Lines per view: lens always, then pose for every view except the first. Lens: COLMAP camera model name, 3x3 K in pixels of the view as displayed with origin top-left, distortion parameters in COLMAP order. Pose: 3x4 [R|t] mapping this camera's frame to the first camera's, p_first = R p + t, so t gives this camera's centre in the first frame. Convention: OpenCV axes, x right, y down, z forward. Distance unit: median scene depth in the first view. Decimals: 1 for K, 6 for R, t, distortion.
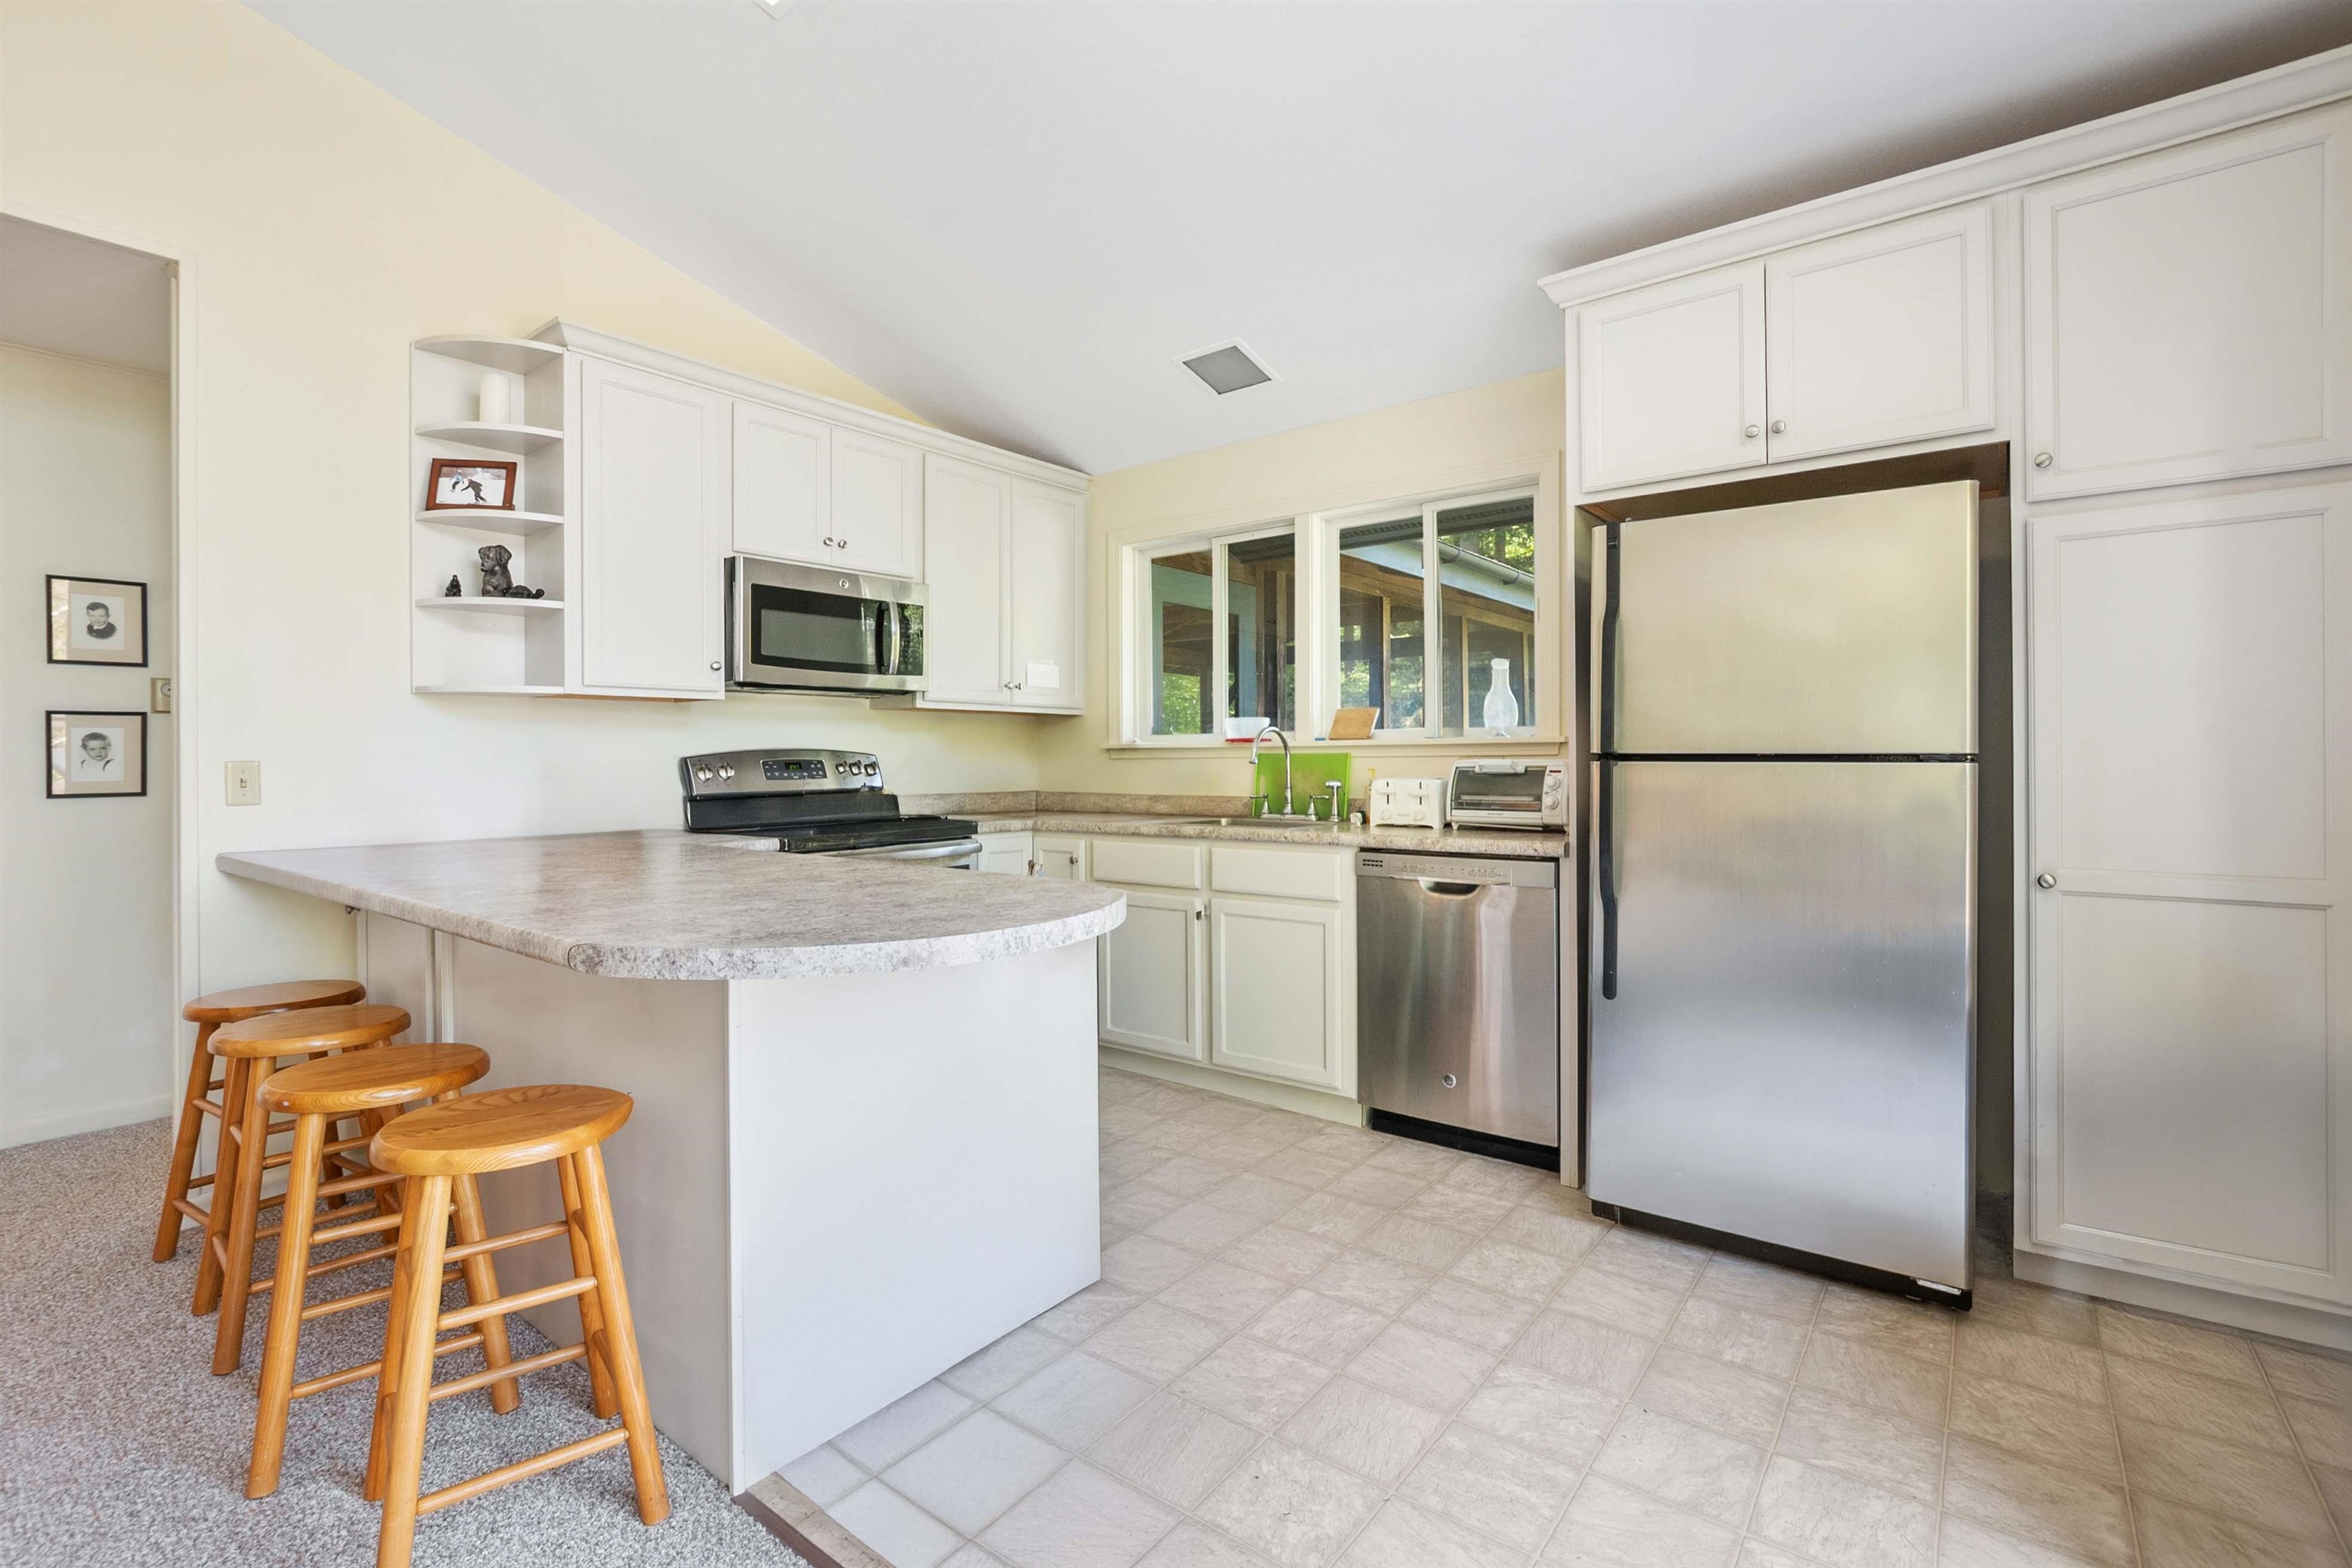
lens RADIAL K [[1067.0, 0, 1179.1], [0, 1067.0, 745.7], [0, 0, 1]] dist [-0.003408, 0.000565]
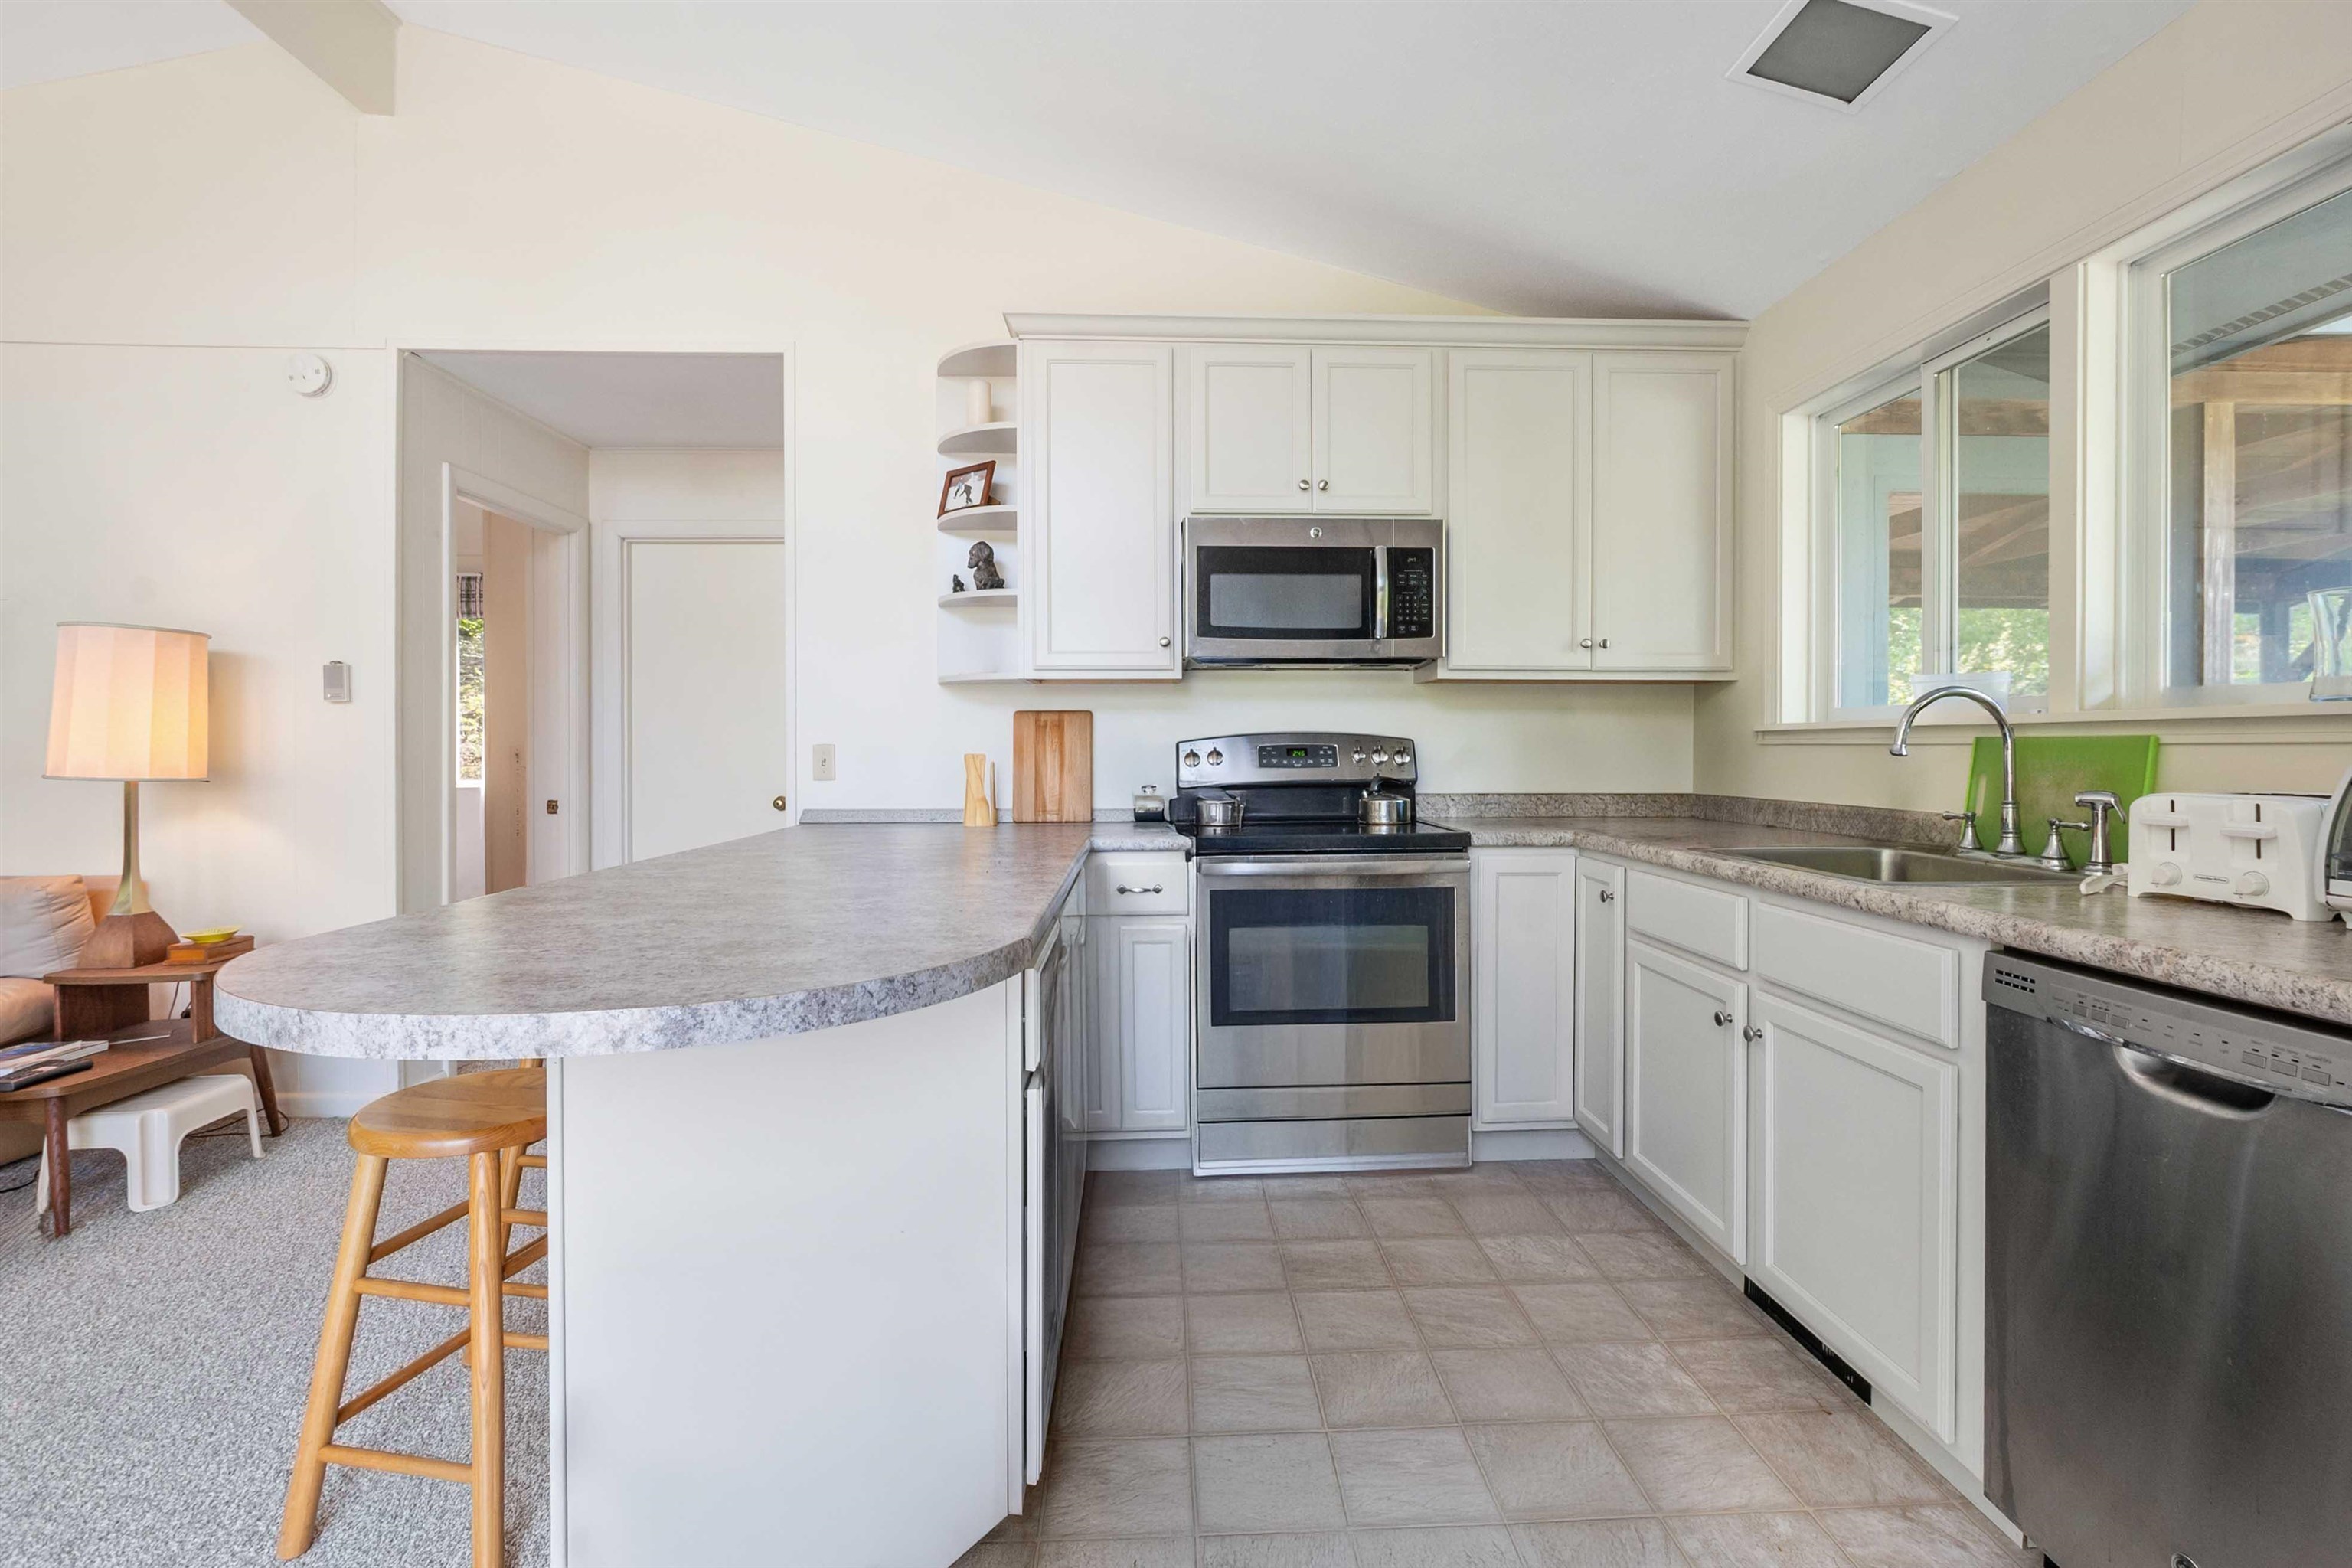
lens RADIAL K [[1067.0, 0, 1179.1], [0, 1067.0, 745.7], [0, 0, 1]] dist [-0.003408, 0.000565]
pose [[0.651865, 0.005511, -0.758315, 0.240043], [0.006386, 0.999898, 0.012756, 0.002408], [0.758308, -0.013158, 0.651764, 0.365121]]
